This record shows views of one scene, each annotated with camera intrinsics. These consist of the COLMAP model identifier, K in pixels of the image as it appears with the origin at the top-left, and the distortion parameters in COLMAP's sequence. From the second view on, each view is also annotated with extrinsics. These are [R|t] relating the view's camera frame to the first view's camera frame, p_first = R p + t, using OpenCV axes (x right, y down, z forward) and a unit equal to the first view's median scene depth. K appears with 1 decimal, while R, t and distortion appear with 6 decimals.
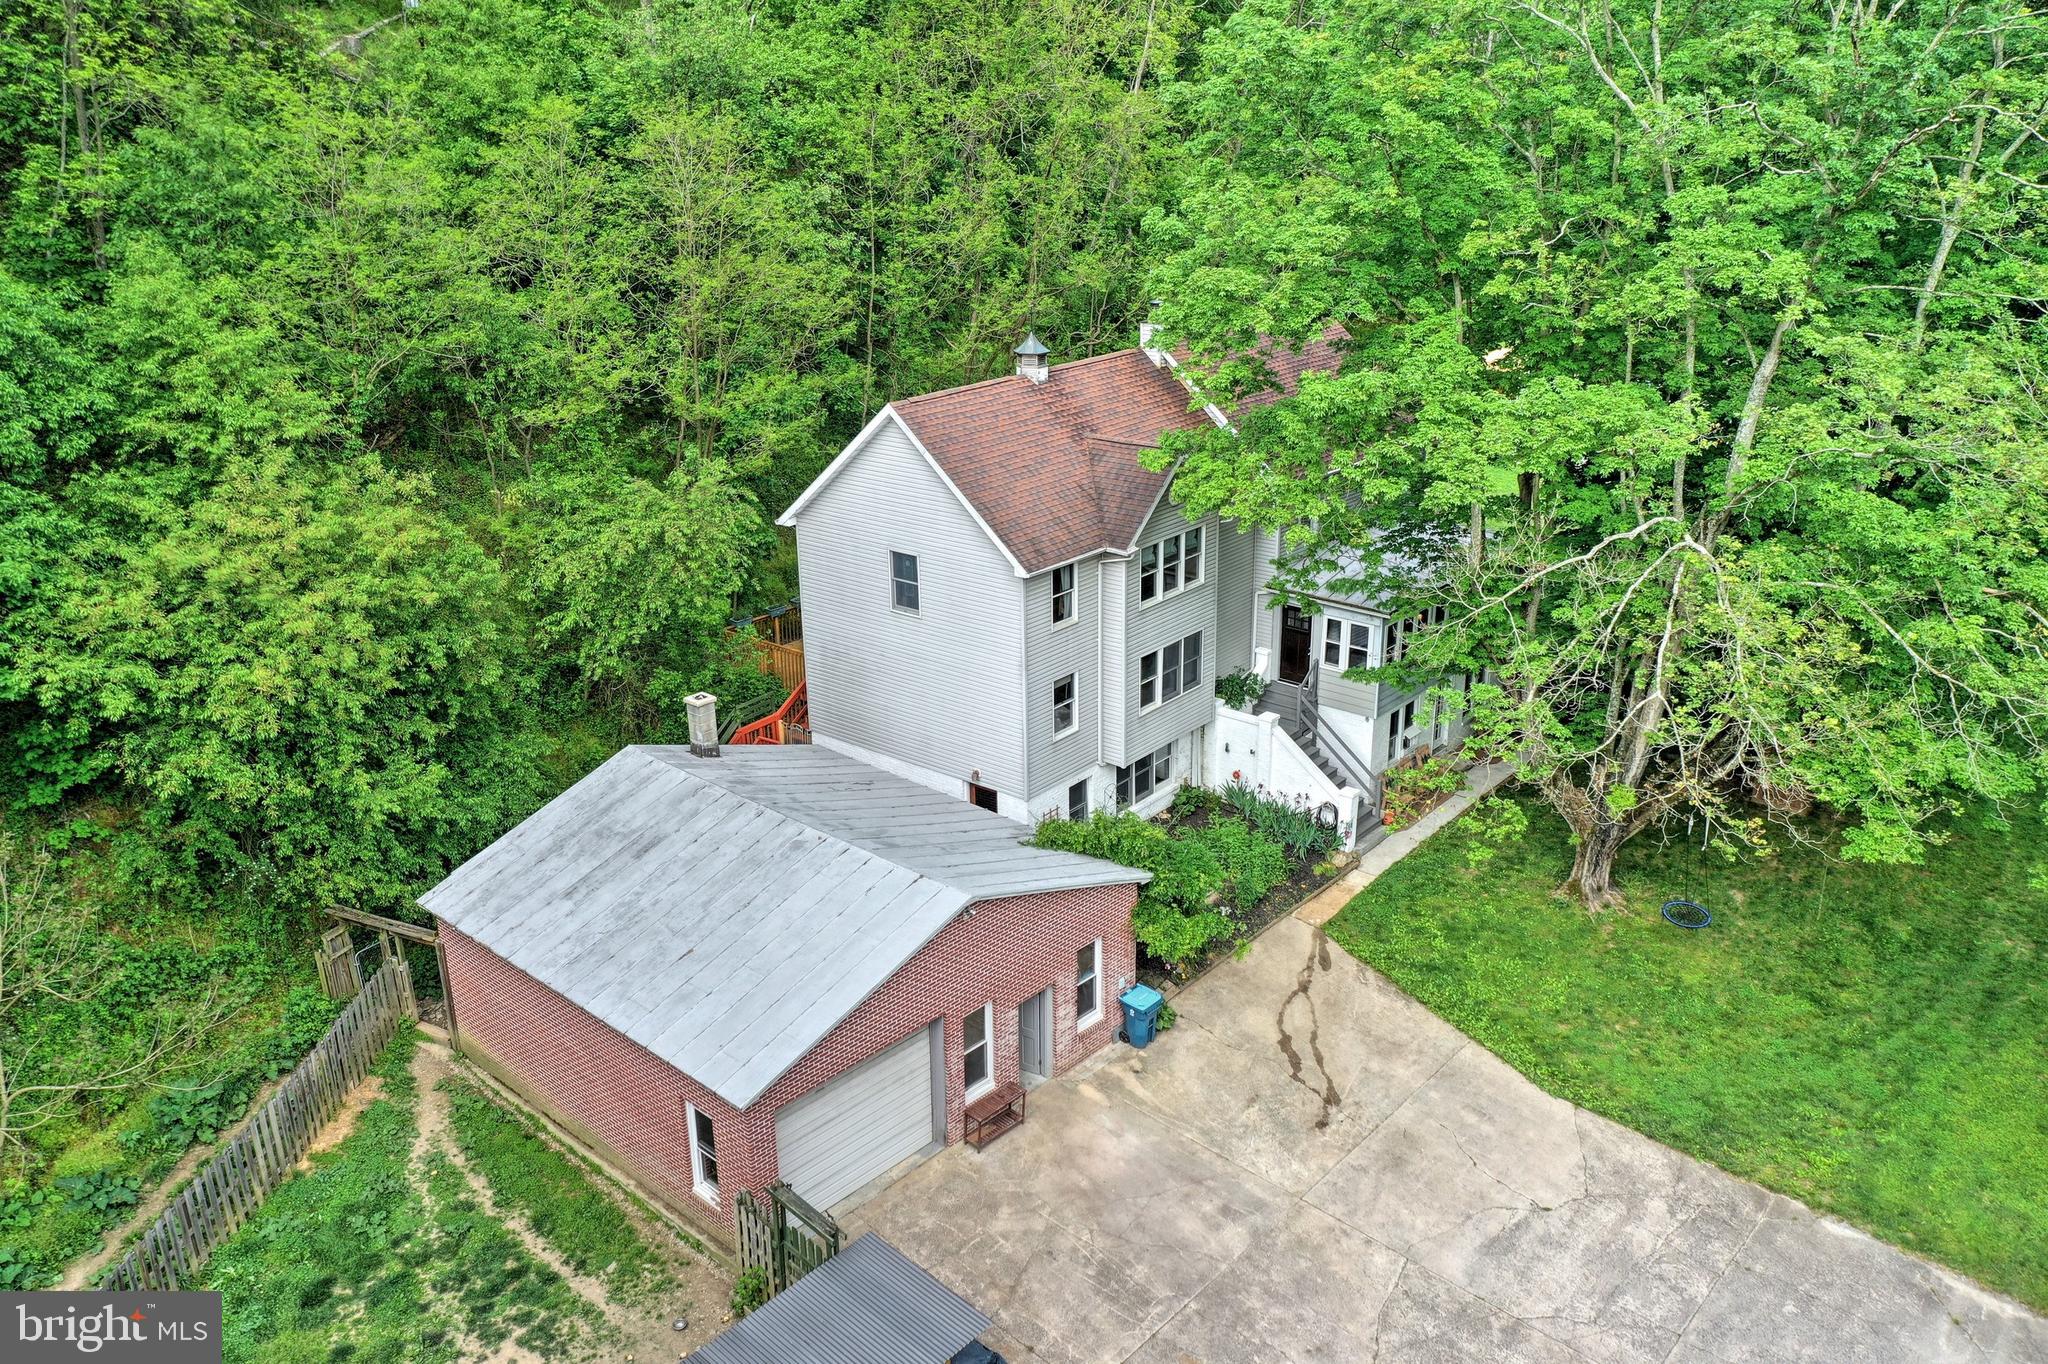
lens RADIAL K [[1632.4, 0, 1035.1], [0, 1632.4, 688.6], [0, 0, 1]] dist [0.009755, -0.007166]
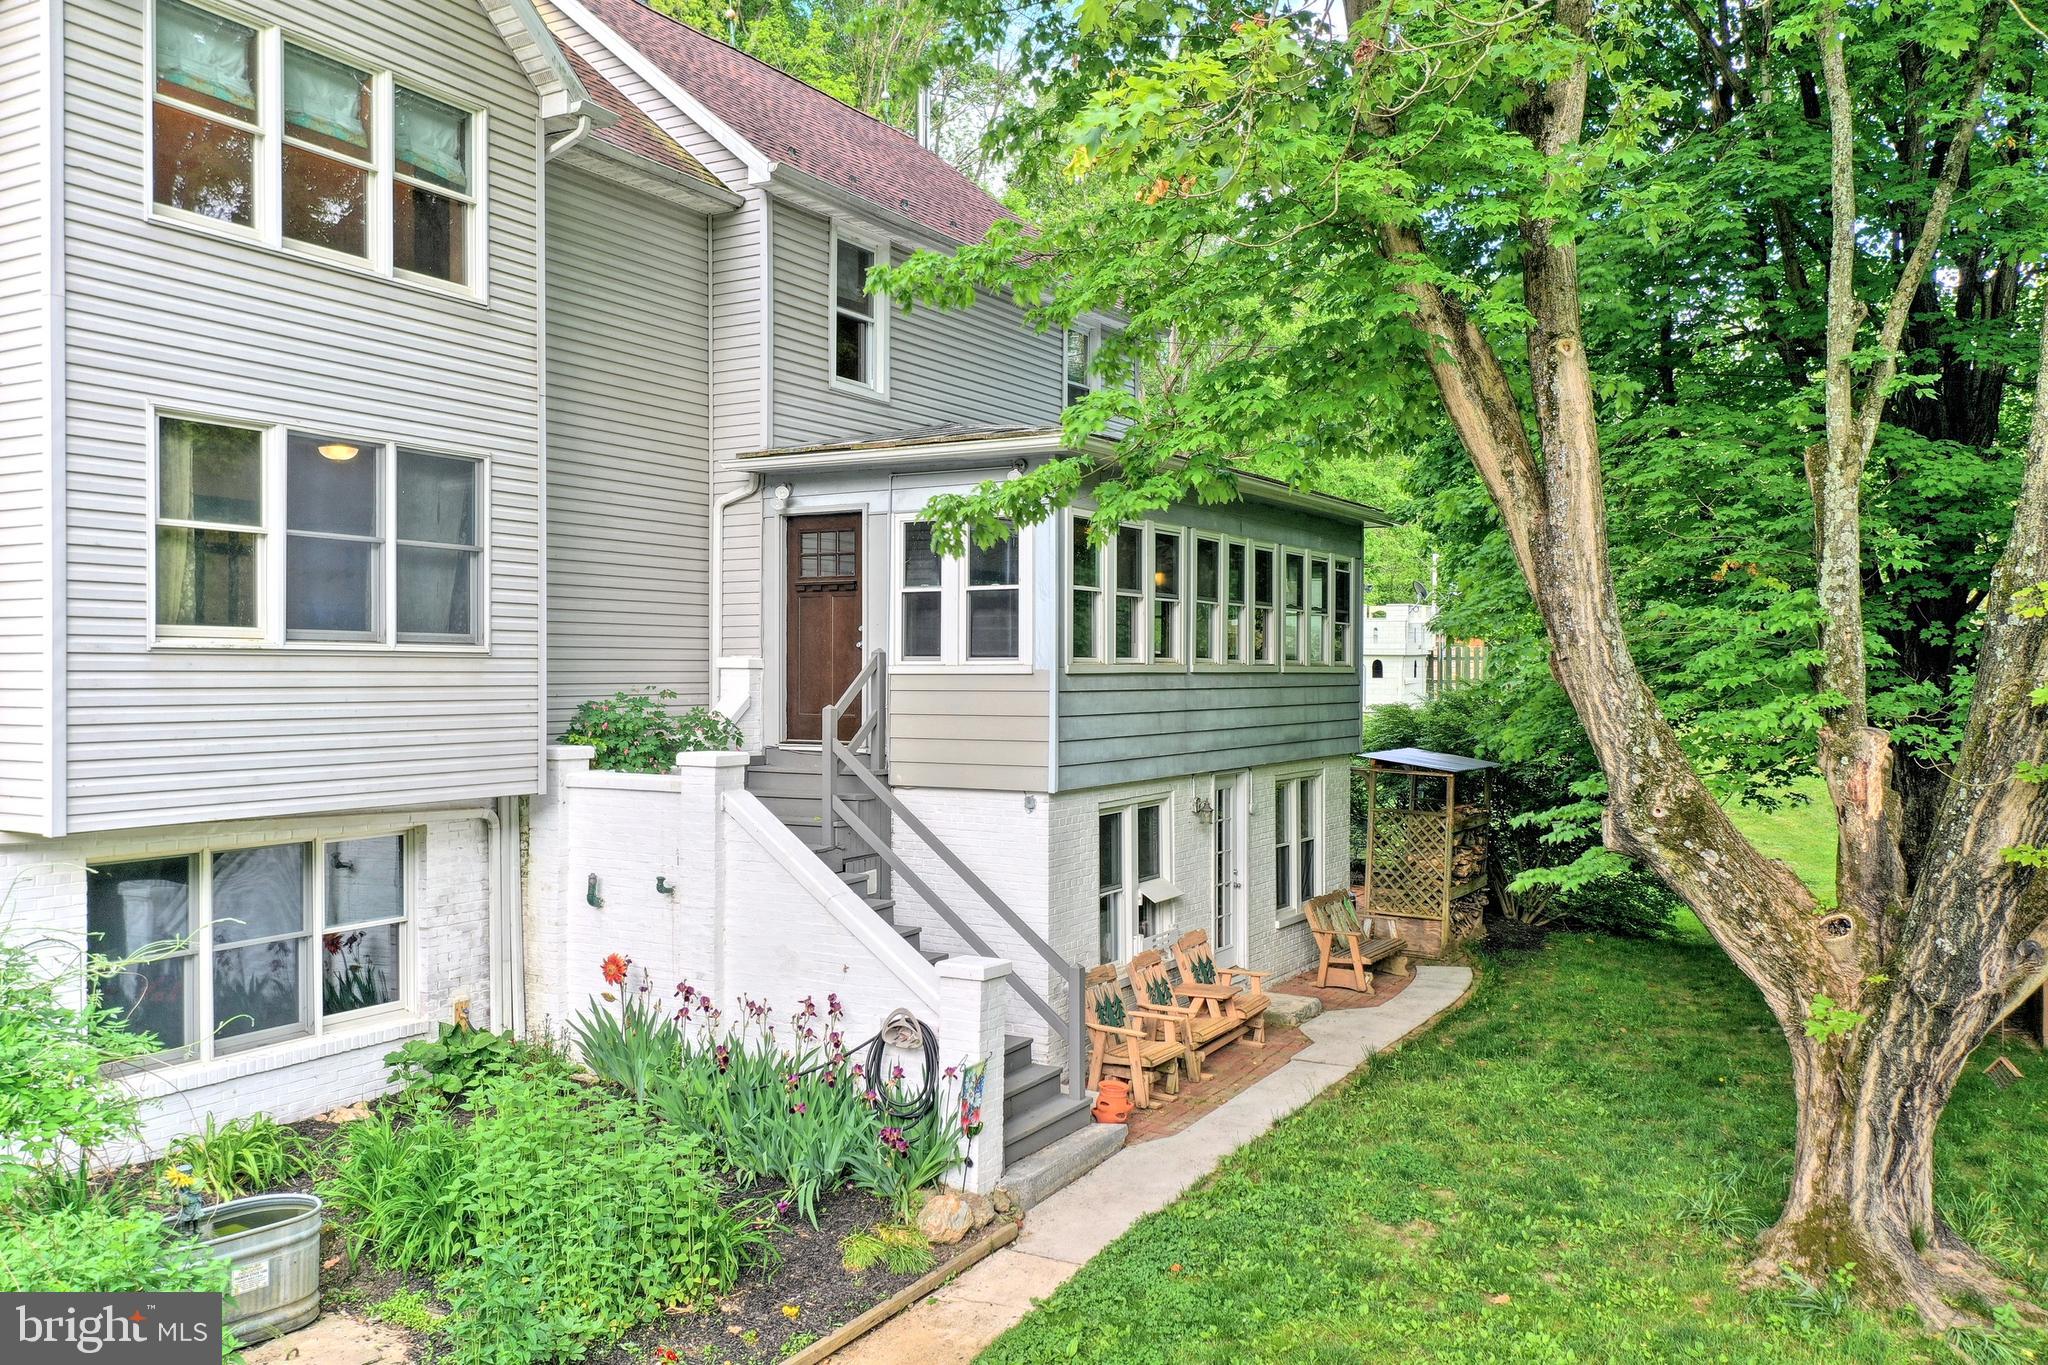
lens RADIAL K [[1632.4, 0, 1035.7], [0, 1632.4, 675.5], [0, 0, 1]] dist [0.009755, -0.007166]
pose [[0.984207, 0.012540, 0.176574, 0.160646], [0.048972, 0.939268, -0.339672, 0.119968], [-0.170110, 0.342955, 0.923821, 0.754687]]
